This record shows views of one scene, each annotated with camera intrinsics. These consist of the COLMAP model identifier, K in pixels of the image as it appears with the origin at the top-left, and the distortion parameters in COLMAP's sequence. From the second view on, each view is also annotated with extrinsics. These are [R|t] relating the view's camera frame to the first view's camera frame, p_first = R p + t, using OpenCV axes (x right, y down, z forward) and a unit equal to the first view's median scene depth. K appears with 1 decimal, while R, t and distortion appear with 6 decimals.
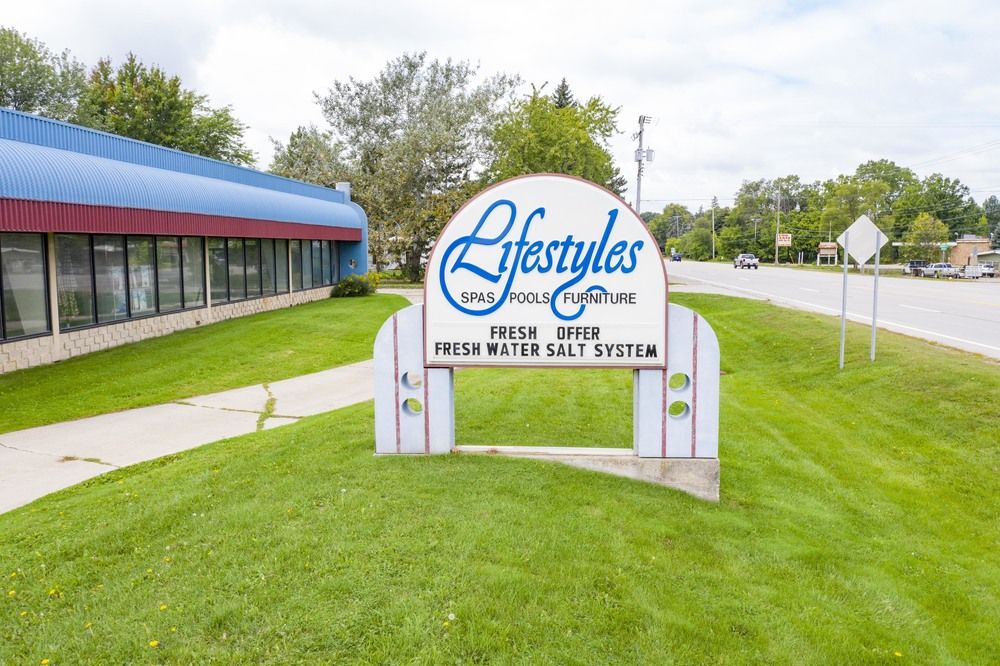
lens RADIAL K [[791.1, 0, 500.0], [0, 791.1, 333.0], [0, 0, 1]] dist [-0.020986, -0.003266]
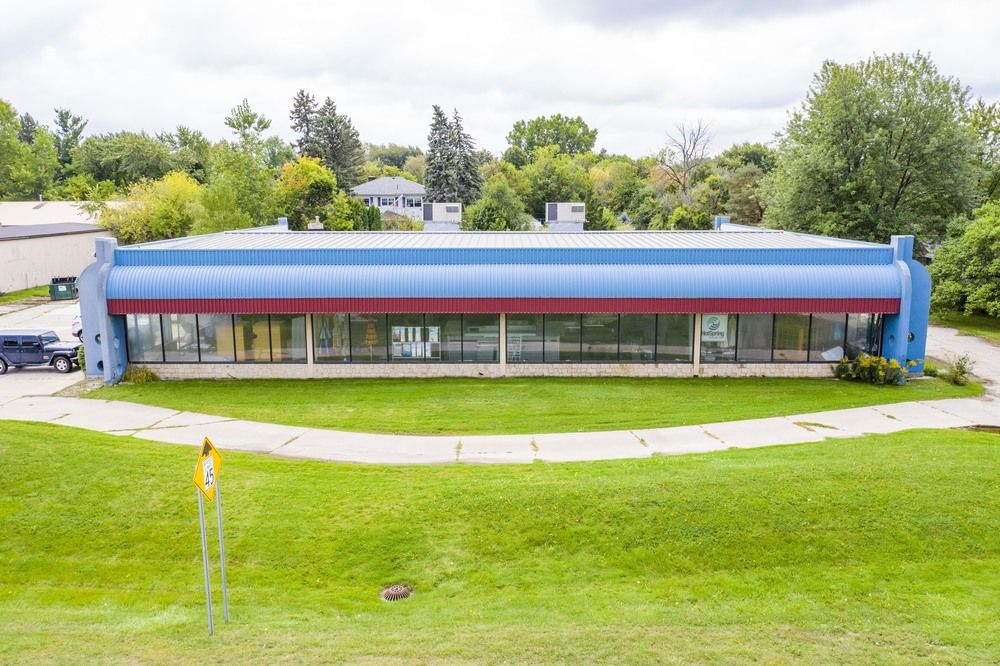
lens RADIAL K [[791.1, 0, 500.0], [0, 791.1, 333.0], [0, 0, 1]] dist [-0.020986, -0.003266]
pose [[0.072679, 0.172080, -0.982398, 1.395109], [-0.110268, 0.980351, 0.163564, -0.466496], [0.991241, 0.096439, 0.090226, 1.433651]]
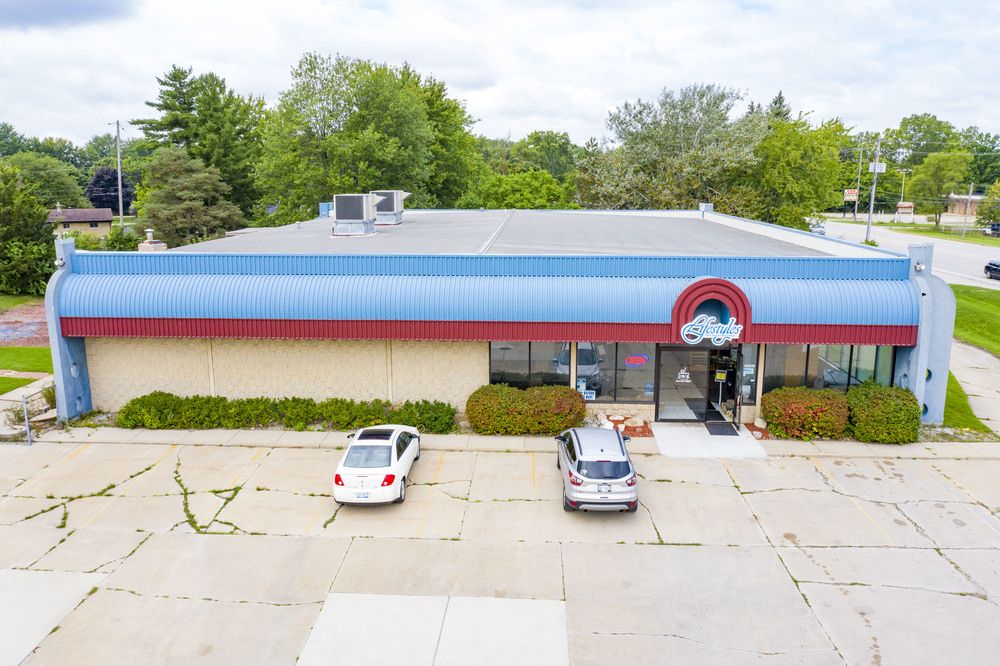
lens RADIAL K [[791.1, 0, 500.0], [0, 791.1, 333.0], [0, 0, 1]] dist [-0.020986, -0.003266]
pose [[0.999592, -0.004974, 0.028133, -1.549556], [0.002462, 0.996059, 0.088655, -0.238357], [-0.028463, -0.088549, 0.995665, -0.923464]]
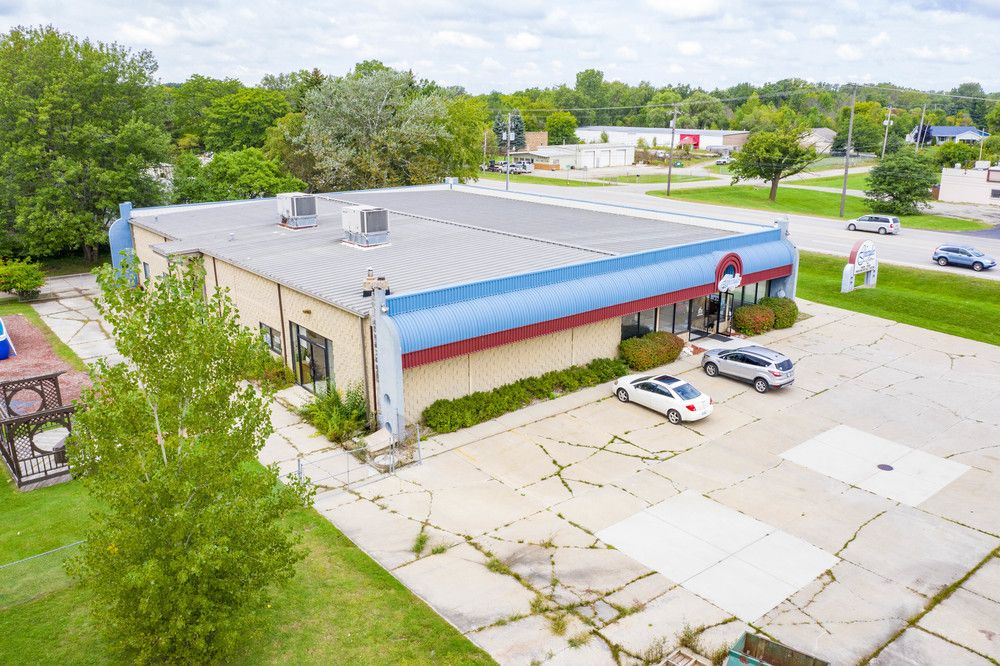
lens RADIAL K [[791.1, 0, 500.0], [0, 791.1, 333.0], [0, 0, 1]] dist [-0.020986, -0.003266]
pose [[0.721943, -0.196921, 0.663341, -3.417377], [0.076561, 0.975497, 0.206264, -0.542130], [-0.687704, -0.098125, 0.719329, -0.807977]]
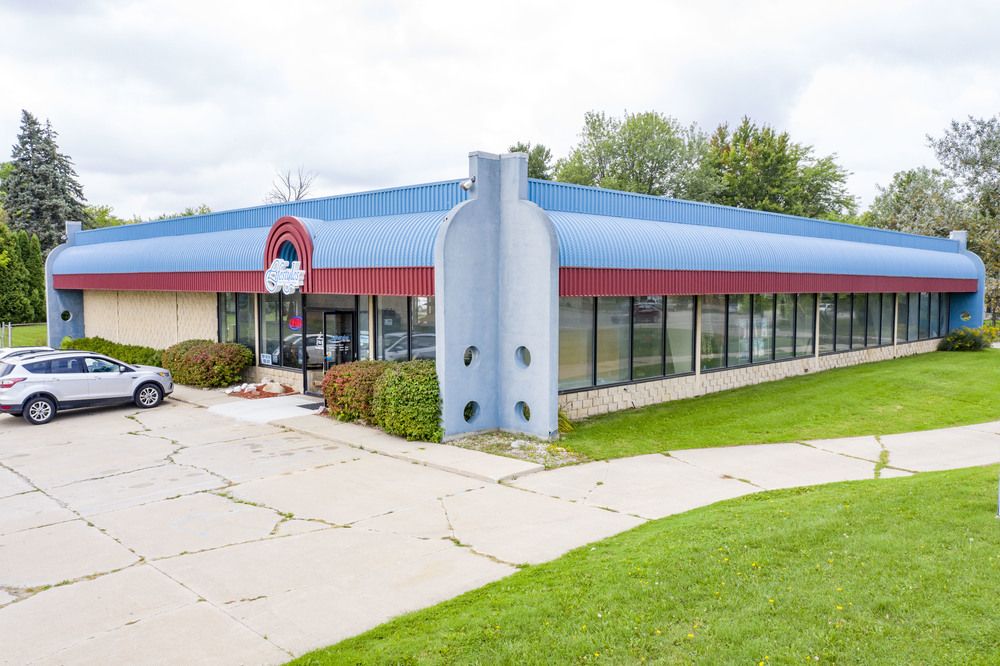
lens RADIAL K [[791.1, 0, 500.0], [0, 791.1, 333.0], [0, 0, 1]] dist [-0.020986, -0.003266]
pose [[0.758325, 0.043368, -0.650433, 0.008786], [-0.074642, 0.996999, -0.020548, -0.016610], [0.647590, 0.064132, 0.759286, -0.177779]]
